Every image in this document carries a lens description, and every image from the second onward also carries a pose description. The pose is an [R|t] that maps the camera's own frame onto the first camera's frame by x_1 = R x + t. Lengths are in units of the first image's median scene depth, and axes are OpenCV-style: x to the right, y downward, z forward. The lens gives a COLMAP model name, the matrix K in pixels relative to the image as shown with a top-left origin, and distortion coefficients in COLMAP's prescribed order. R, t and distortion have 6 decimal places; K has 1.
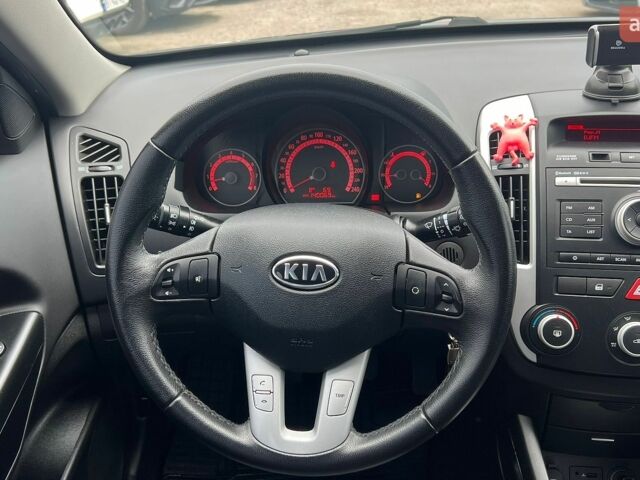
lens RADIAL K [[645.2, 0, 320.0], [0, 645.2, 240.0], [0, 0, 1]] dist [0.143518, -0.325152]
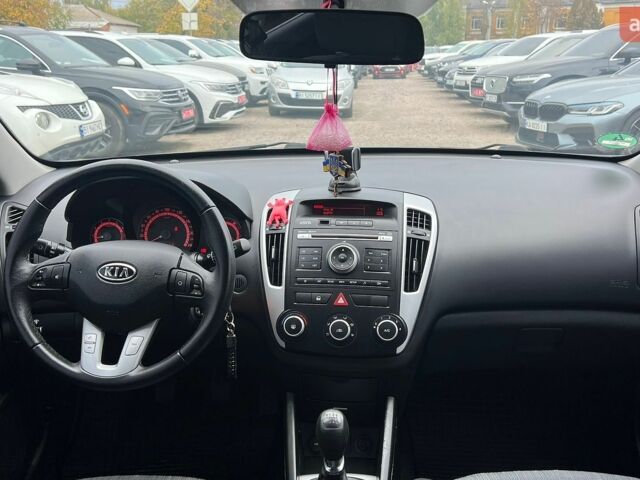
lens RADIAL K [[645.2, 0, 320.0], [0, 645.2, 240.0], [0, 0, 1]] dist [0.143518, -0.325152]
pose [[0.999575, 0.017114, 0.023613, 0.390100], [-0.012413, 0.982374, -0.186512, 0.231204], [-0.026389, 0.186140, 0.982169, -0.627152]]
